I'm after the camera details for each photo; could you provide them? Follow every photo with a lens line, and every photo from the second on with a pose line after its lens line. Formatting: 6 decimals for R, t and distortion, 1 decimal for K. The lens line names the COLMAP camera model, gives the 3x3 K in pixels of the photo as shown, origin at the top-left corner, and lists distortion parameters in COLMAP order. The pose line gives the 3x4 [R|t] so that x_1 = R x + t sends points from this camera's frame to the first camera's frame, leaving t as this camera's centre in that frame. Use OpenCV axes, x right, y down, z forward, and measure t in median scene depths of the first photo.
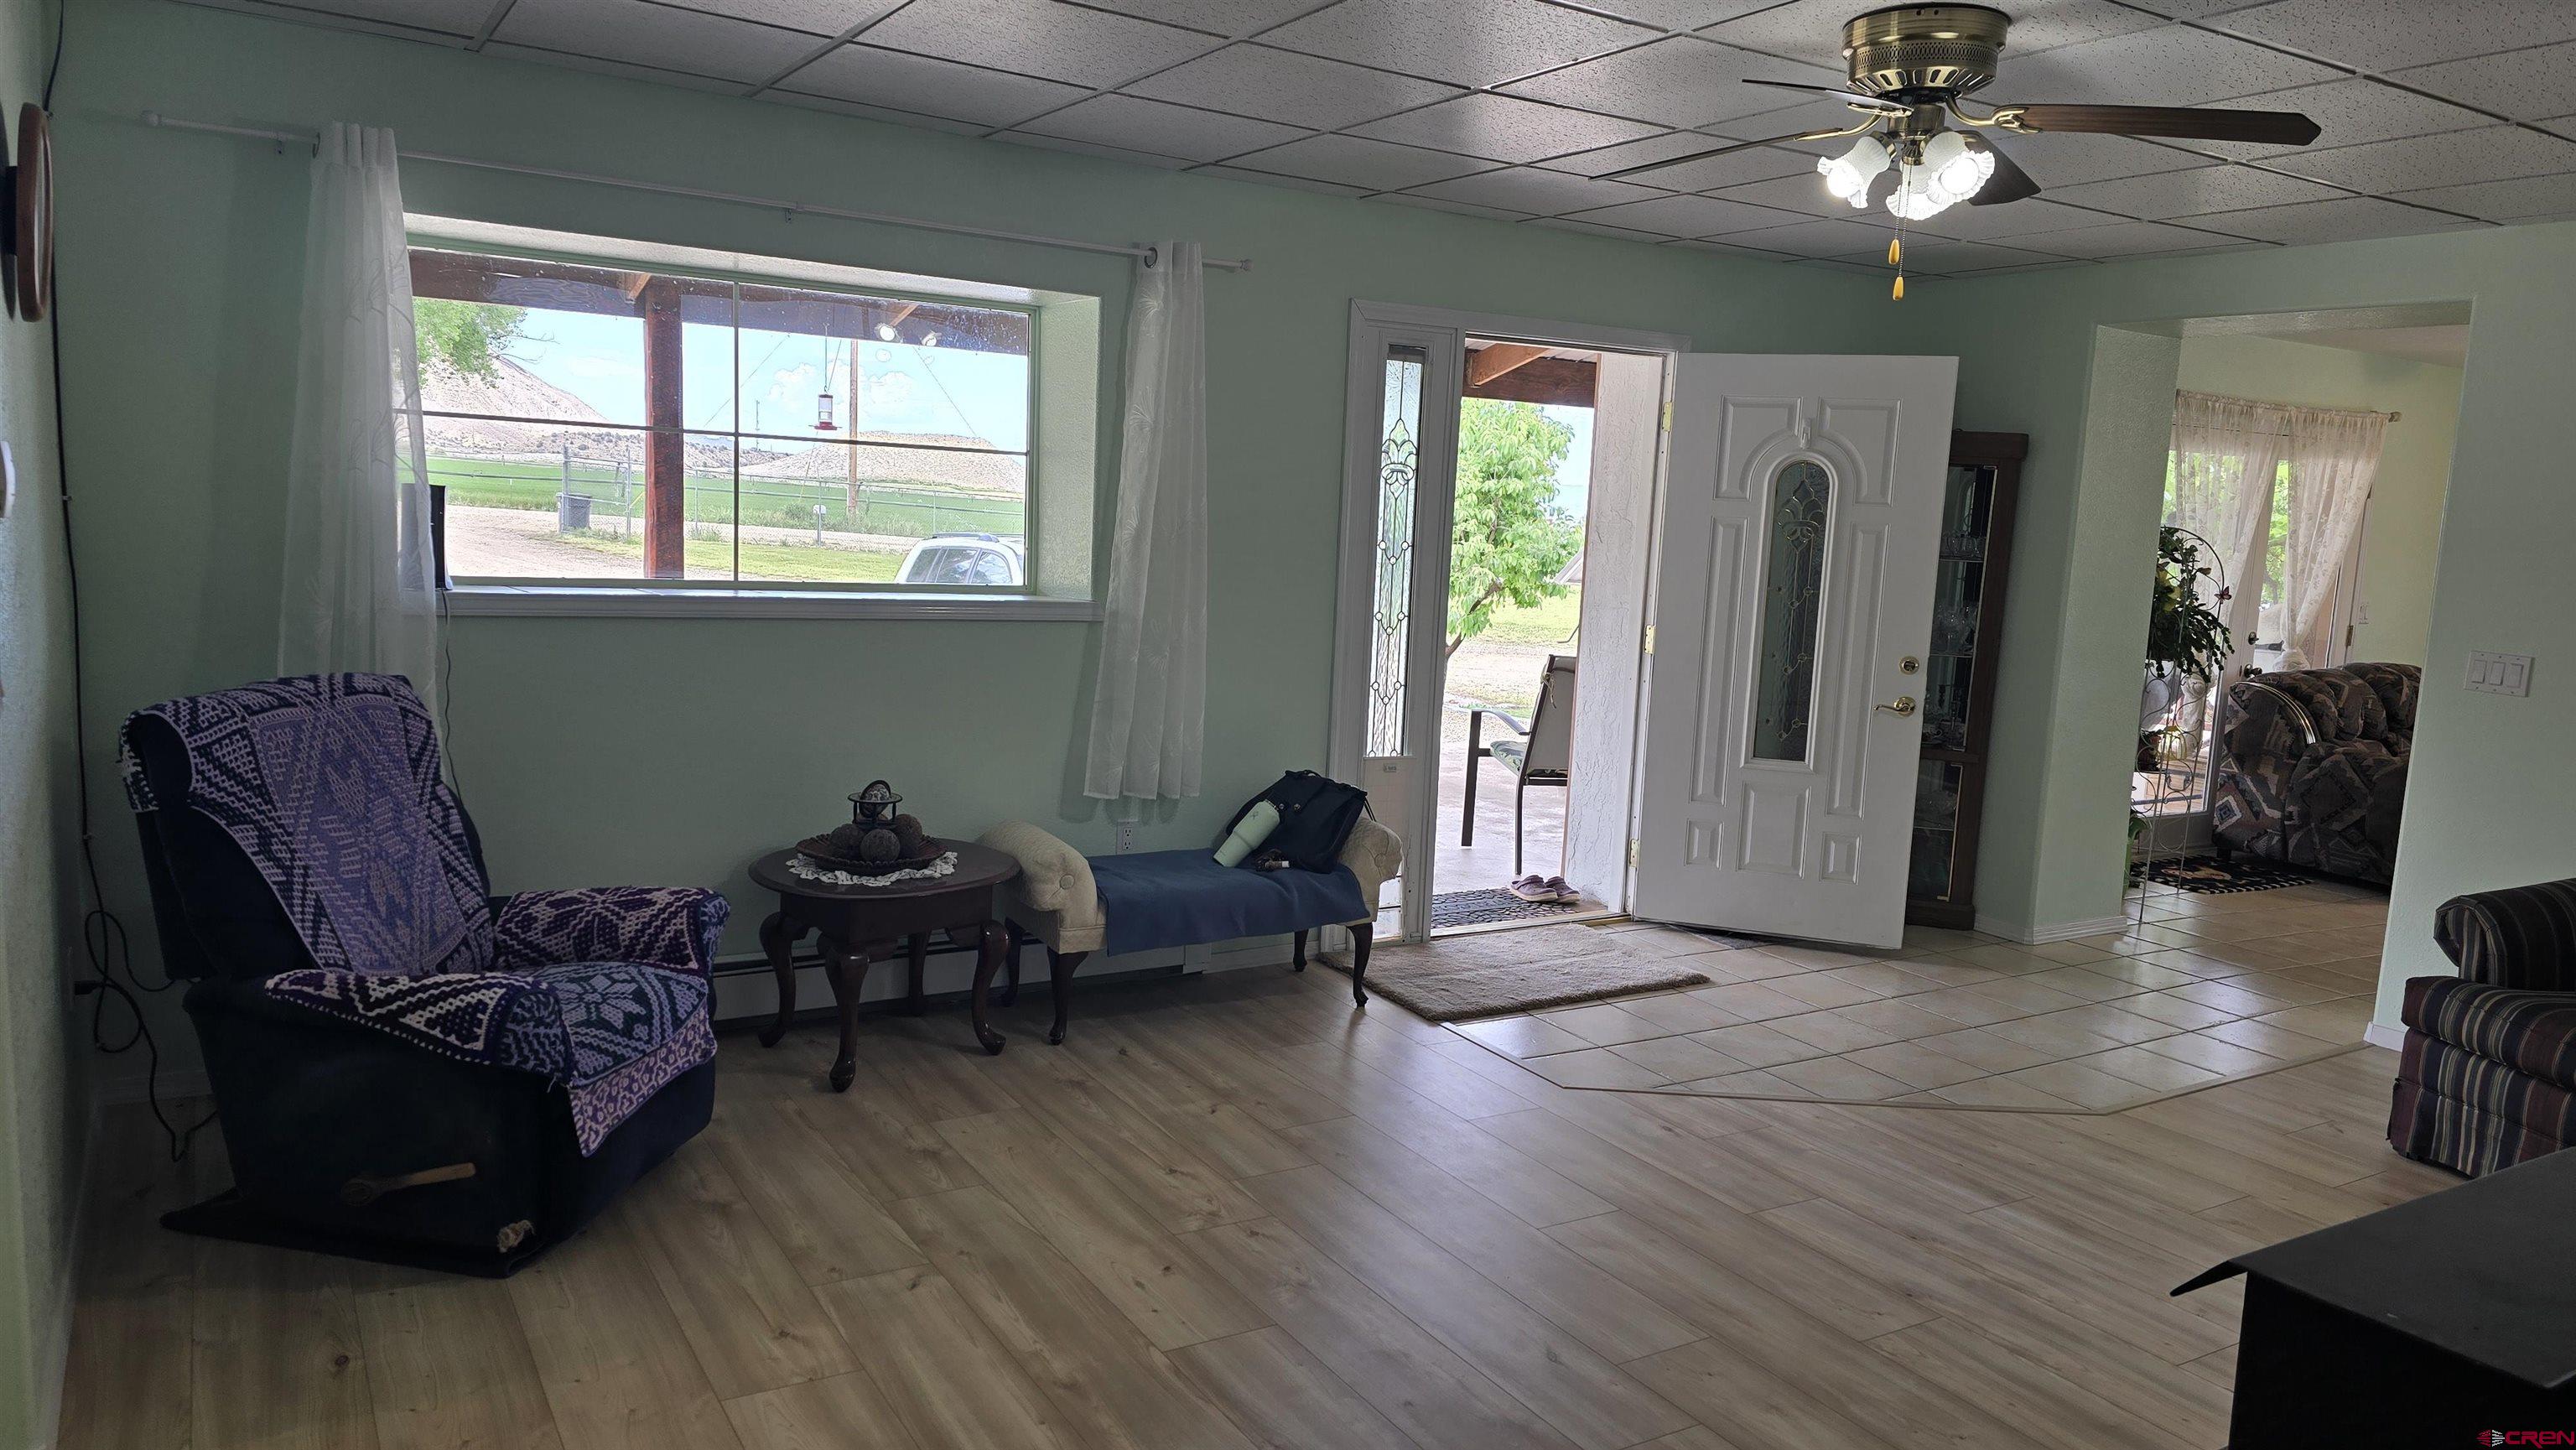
lens RADIAL K [[1712.4, 0, 1275.0], [0, 1712.4, 739.6], [0, 0, 1]] dist [0.058720, -0.056559]
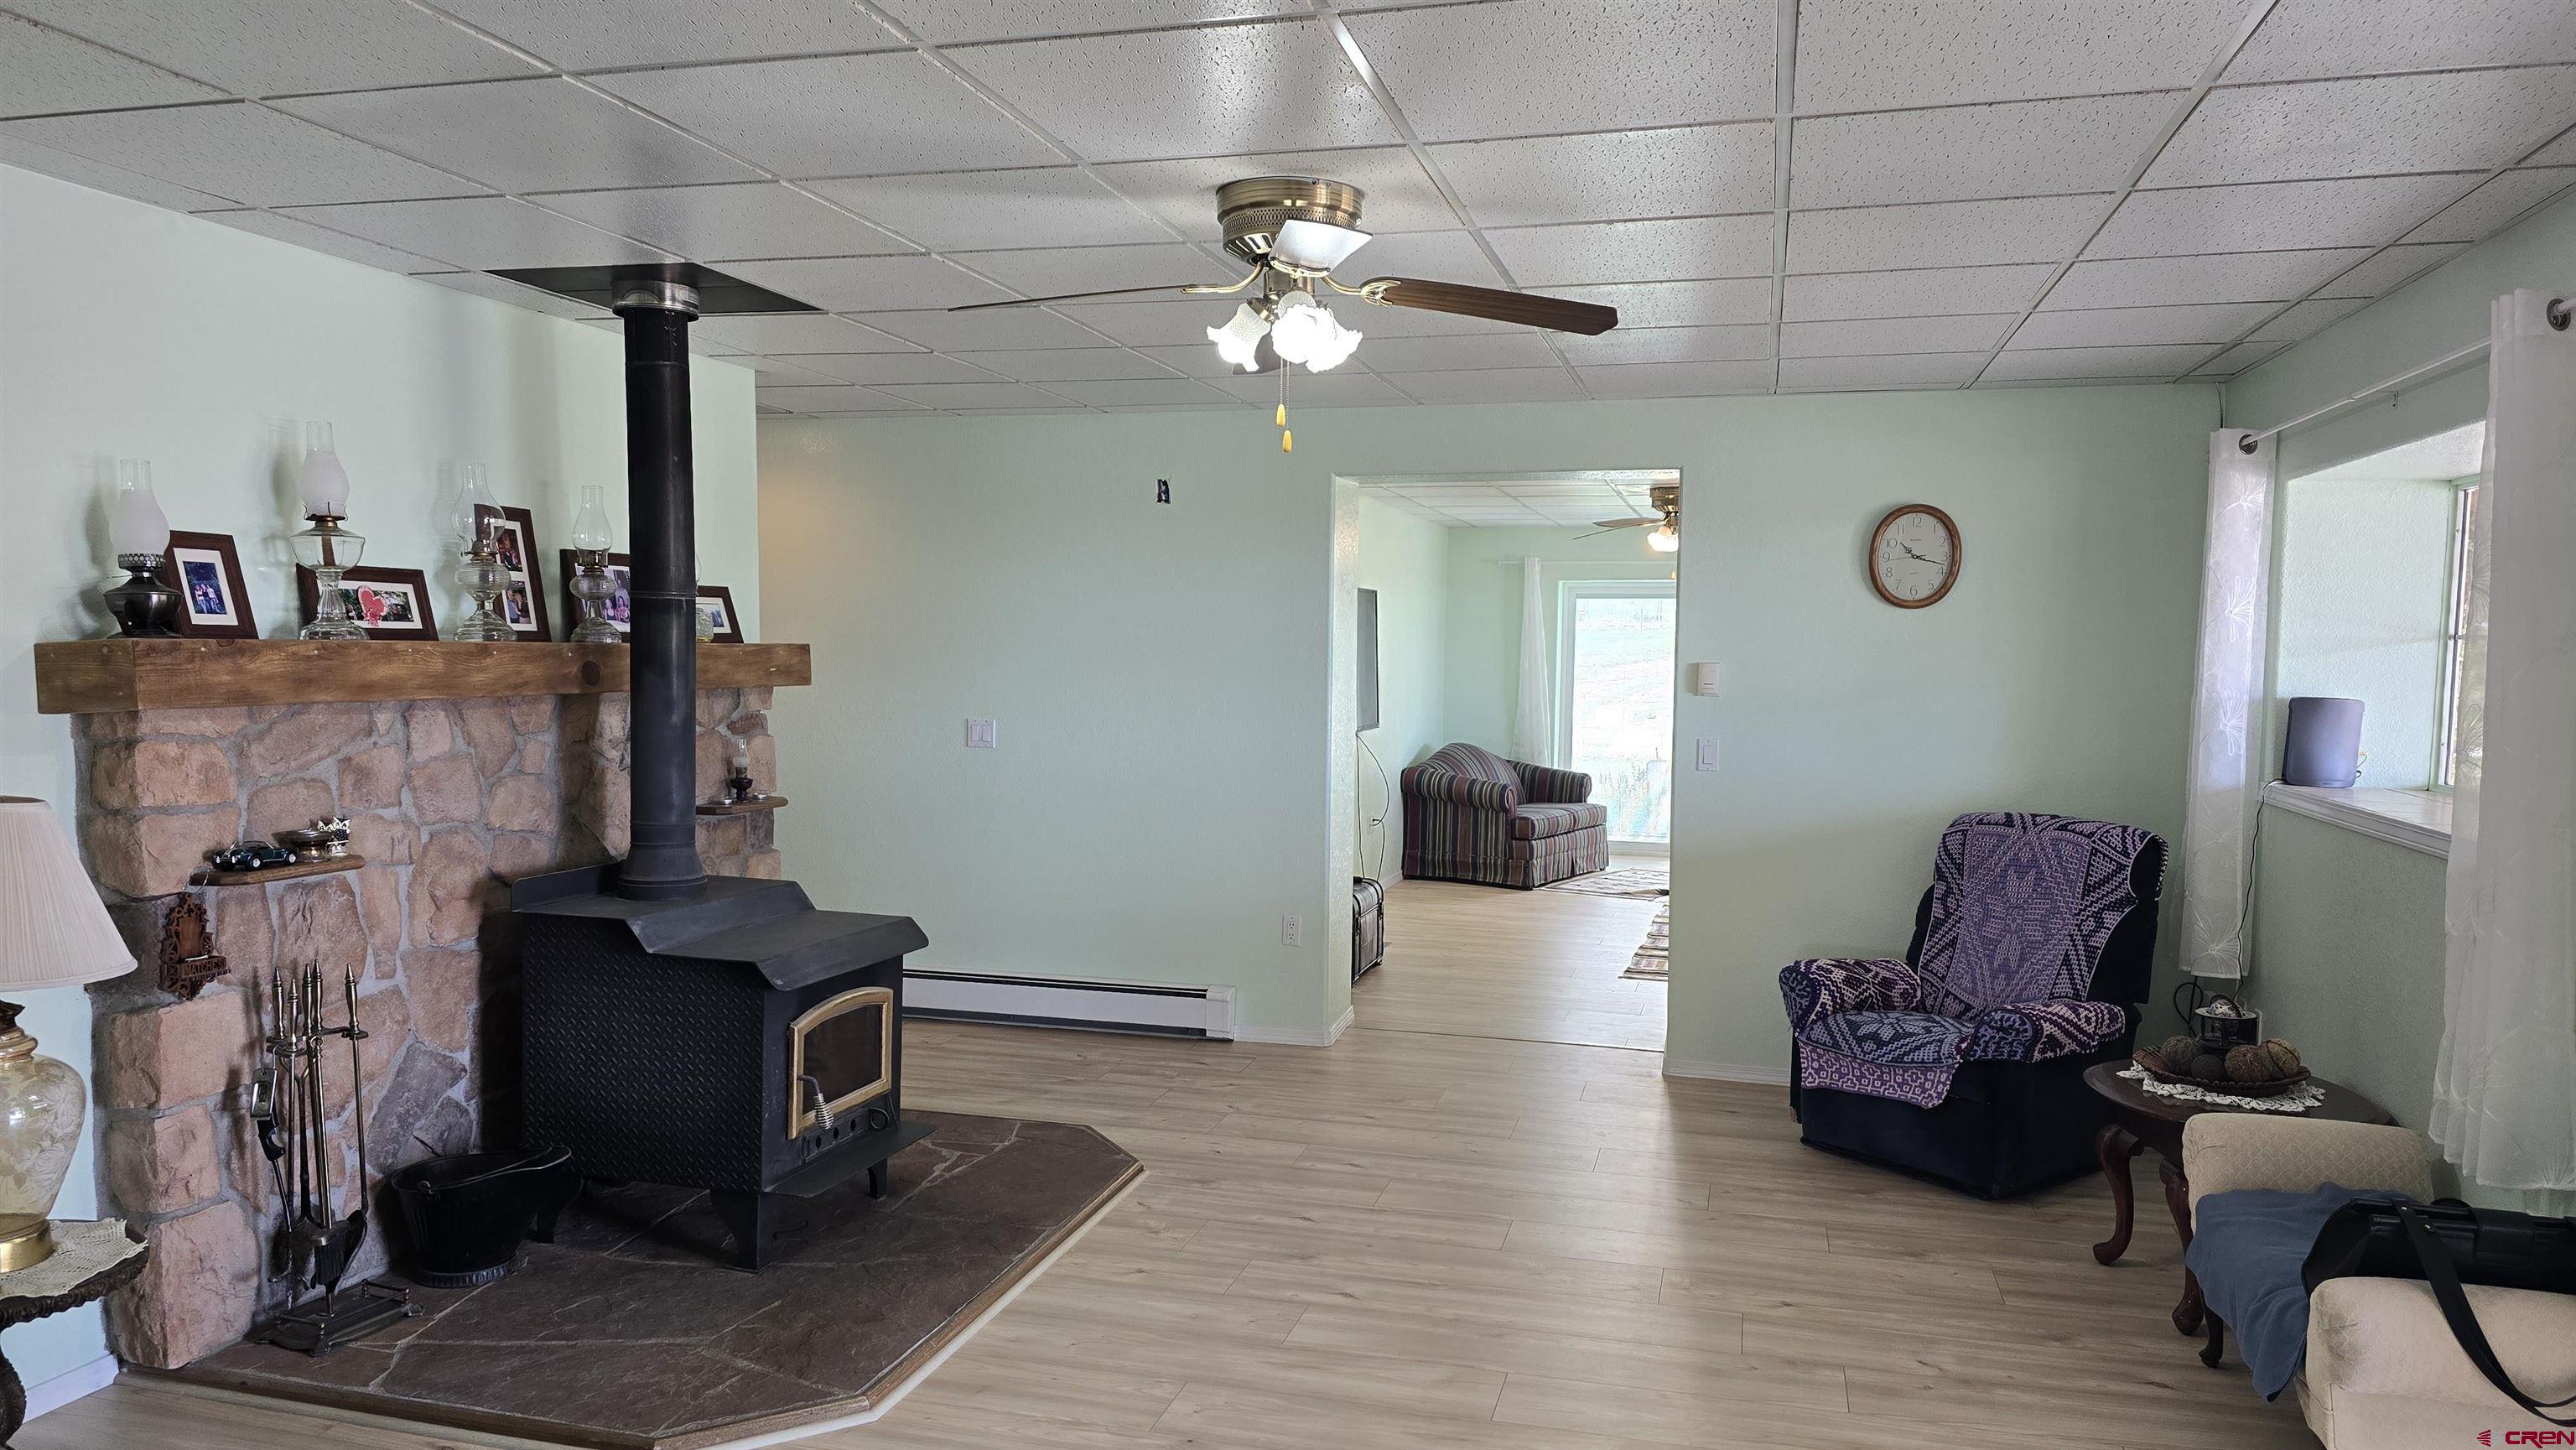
lens RADIAL K [[1712.4, 0, 1275.0], [0, 1712.4, 739.6], [0, 0, 1]] dist [0.058720, -0.056559]
pose [[-0.736031, -0.019263, -0.676673, 0.950831], [-0.142369, 0.981644, 0.126913, -0.191038], [0.661807, 0.189749, -0.725263, 1.582249]]
